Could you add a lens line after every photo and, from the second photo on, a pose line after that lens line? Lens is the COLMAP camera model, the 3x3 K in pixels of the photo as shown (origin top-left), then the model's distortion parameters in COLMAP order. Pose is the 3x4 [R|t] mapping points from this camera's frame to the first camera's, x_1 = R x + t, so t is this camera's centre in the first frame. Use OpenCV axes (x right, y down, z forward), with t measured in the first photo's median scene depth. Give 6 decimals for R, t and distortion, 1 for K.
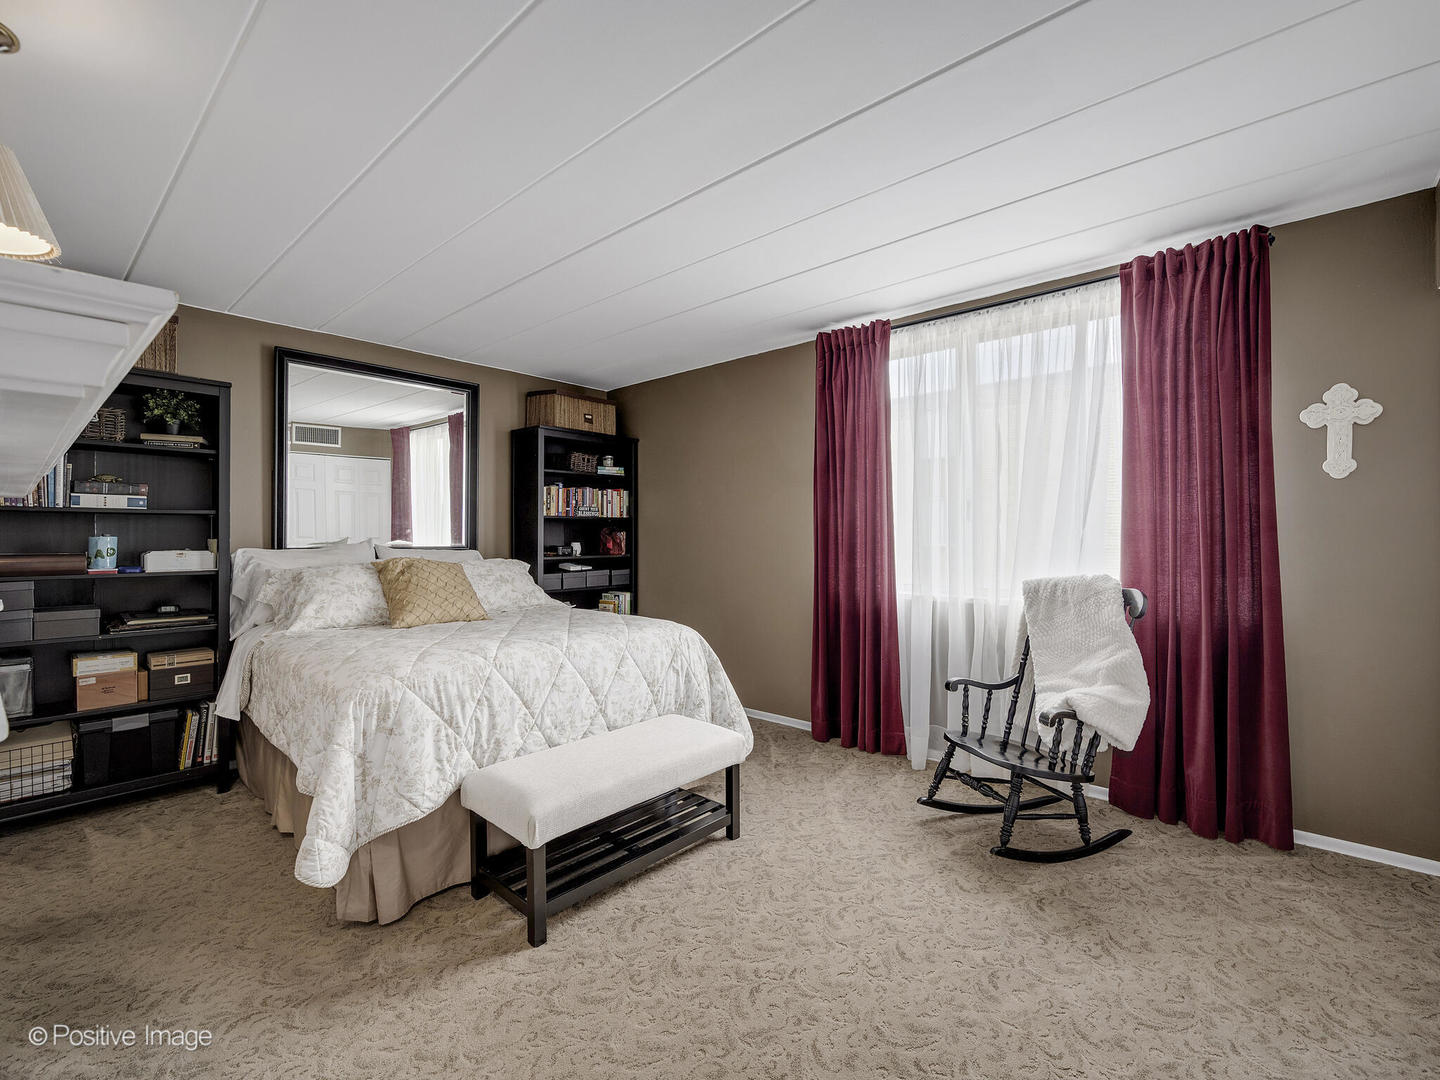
lens RADIAL K [[641.4, 0, 723.6], [0, 641.4, 530.9], [0, 0, 1]] dist [-0.001527, -0.000309]
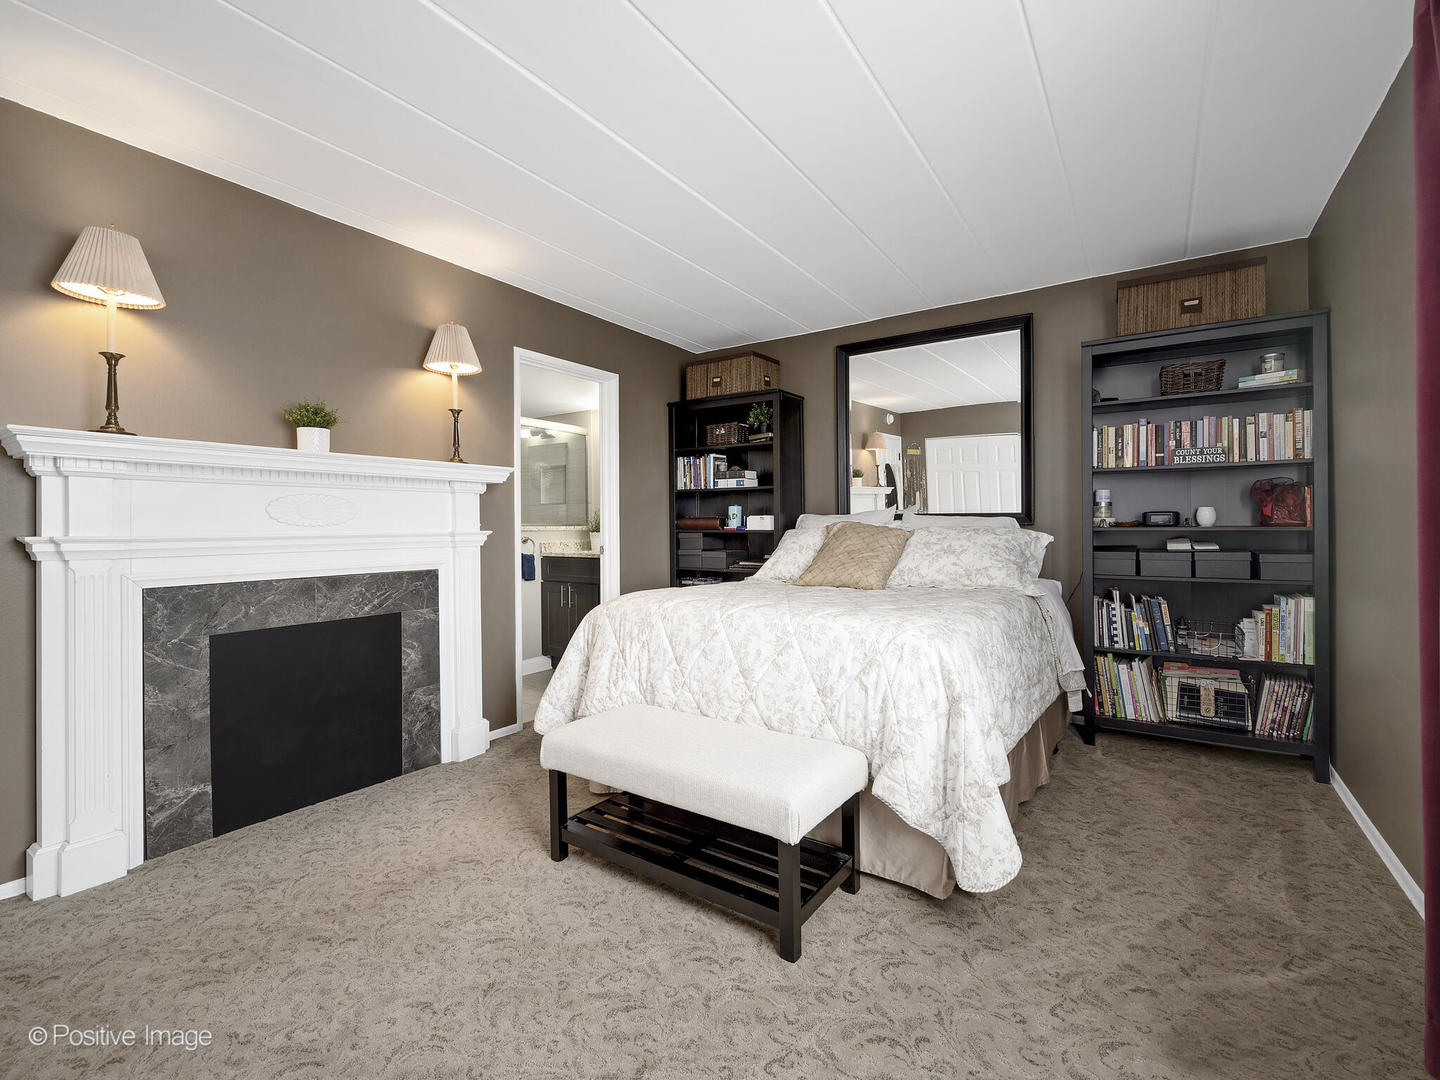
lens RADIAL K [[641.4, 0, 723.6], [0, 641.4, 530.9], [0, 0, 1]] dist [-0.001527, -0.000309]
pose [[0.134280, 0.012564, -0.990864, 0.553548], [0.012349, 0.999821, 0.014351, 0.045064], [0.990867, -0.014164, 0.134100, 0.759683]]
